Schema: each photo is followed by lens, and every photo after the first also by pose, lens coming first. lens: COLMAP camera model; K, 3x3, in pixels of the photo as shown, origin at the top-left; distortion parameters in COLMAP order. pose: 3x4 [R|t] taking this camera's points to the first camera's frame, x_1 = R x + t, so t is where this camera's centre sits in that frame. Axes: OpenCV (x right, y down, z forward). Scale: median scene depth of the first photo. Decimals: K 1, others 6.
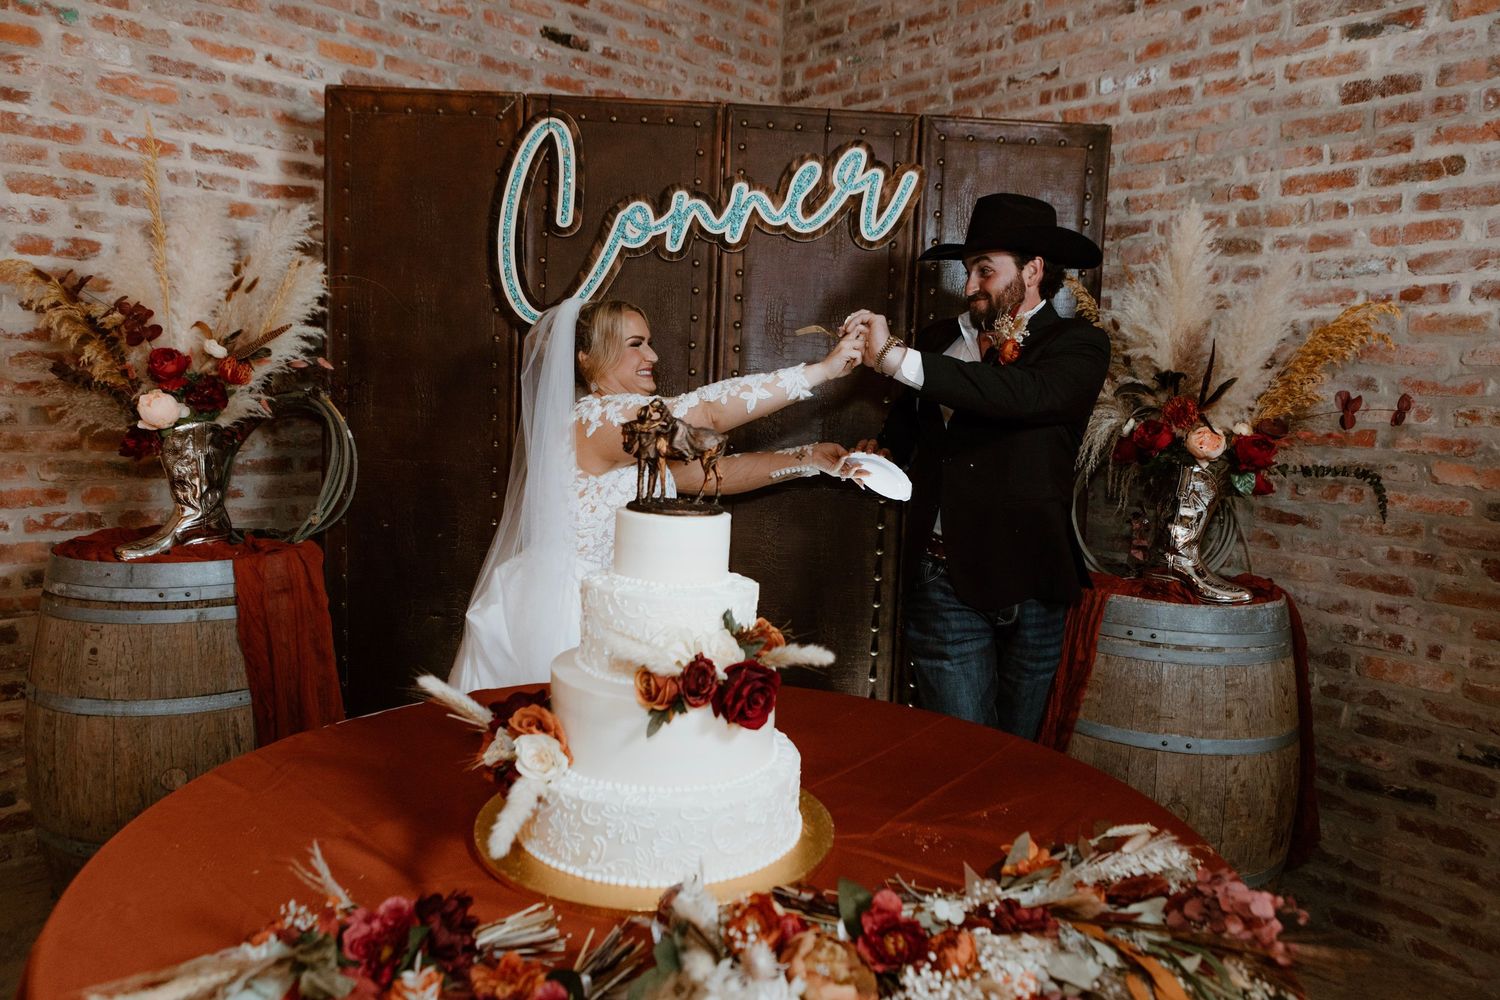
lens RADIAL K [[1065.2, 0, 759.0], [0, 1065.2, 514.8], [0, 0, 1]] dist [-0.036088, 0.029906]
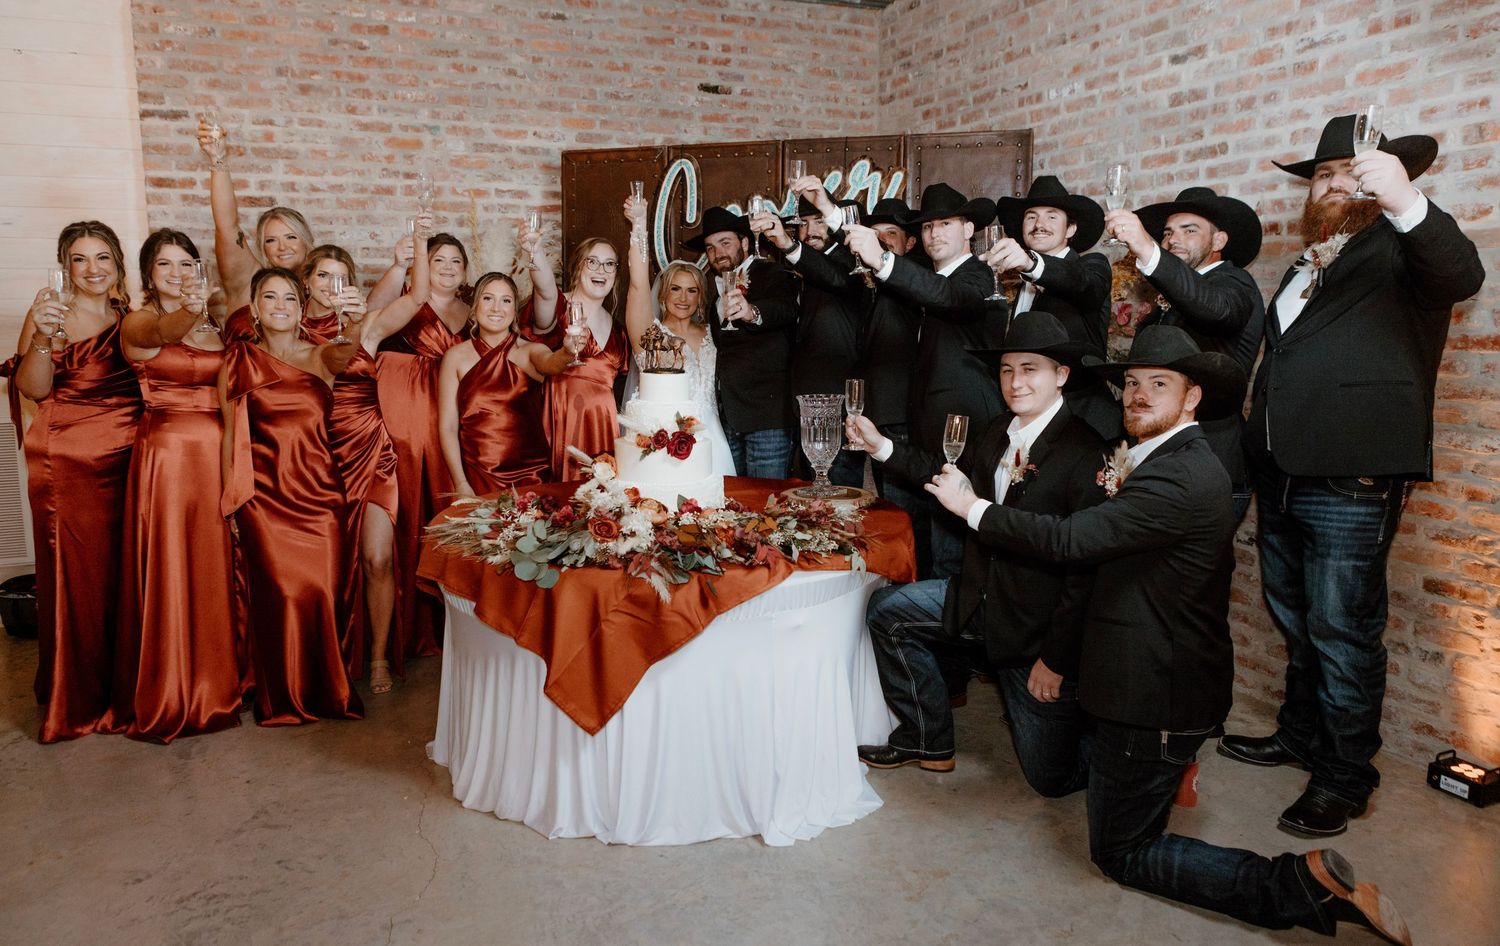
lens RADIAL K [[1170.0, 0, 702.3], [0, 1170.0, 466.8], [0, 0, 1]] dist [-0.030063, 0.005038]
pose [[0.938592, 0.003443, -0.345013, 0.497885], [0.001700, 0.999892, 0.014601, 0.093417], [0.345026, -0.014291, 0.938484, -0.775275]]
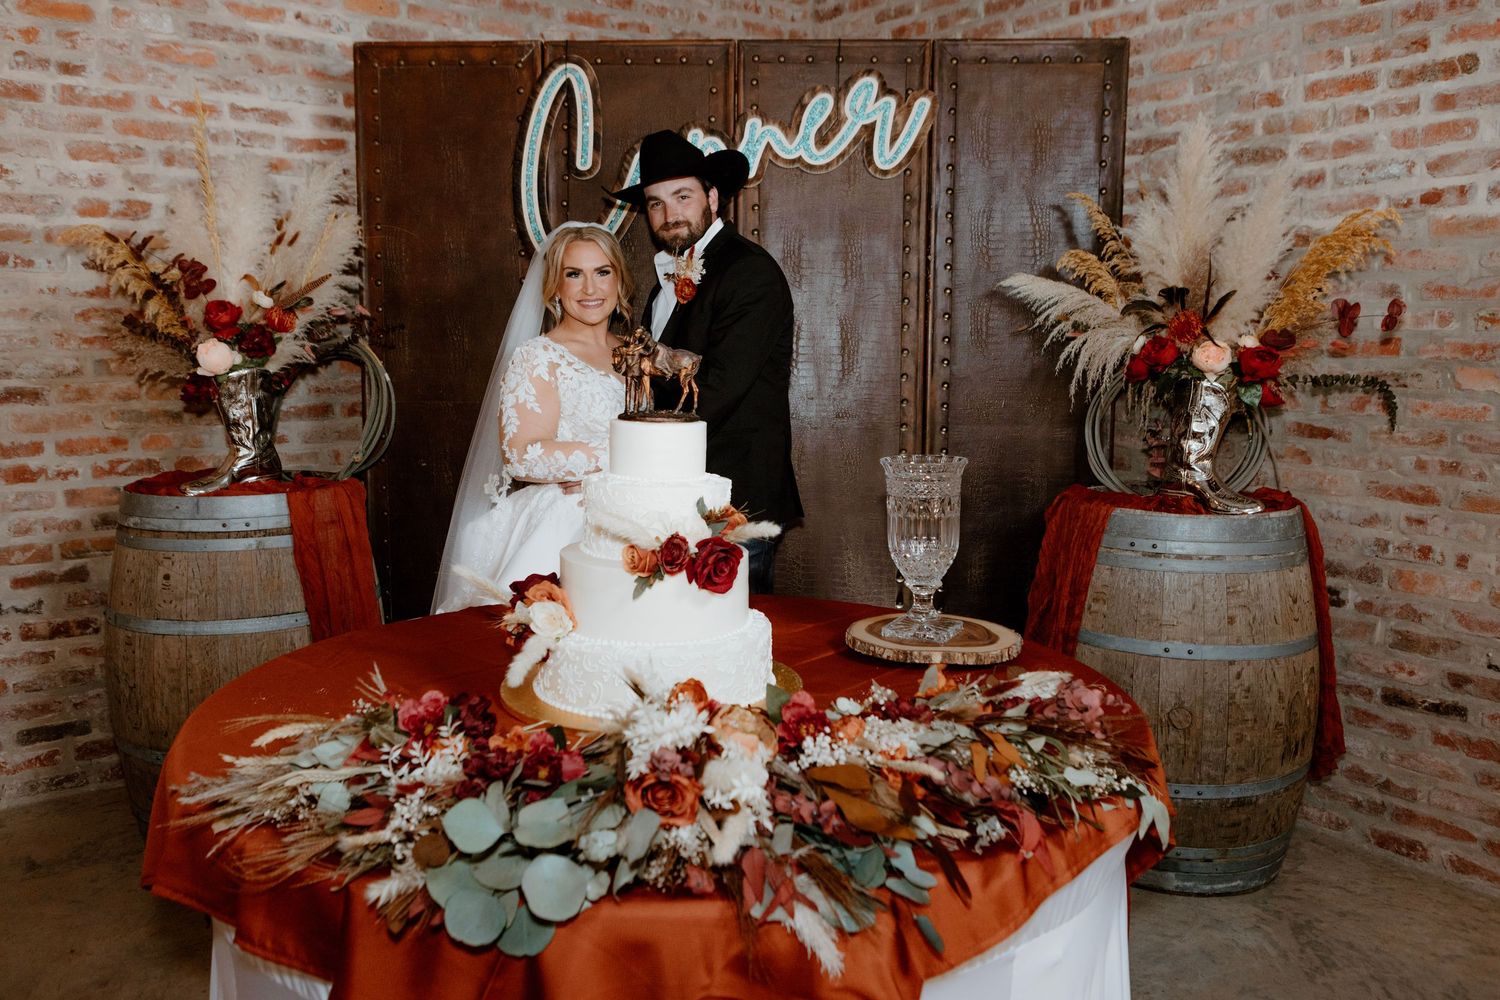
lens RADIAL K [[1271.5, 0, 750.0], [0, 1271.5, 500.0], [0, 0, 1]] dist [0.026955, -0.034491]
pose [[0.995708, -0.023595, -0.089488, 0.084201], [0.024775, 0.999620, 0.012101, 0.040397], [0.089168, -0.014266, 0.995914, -0.234528]]
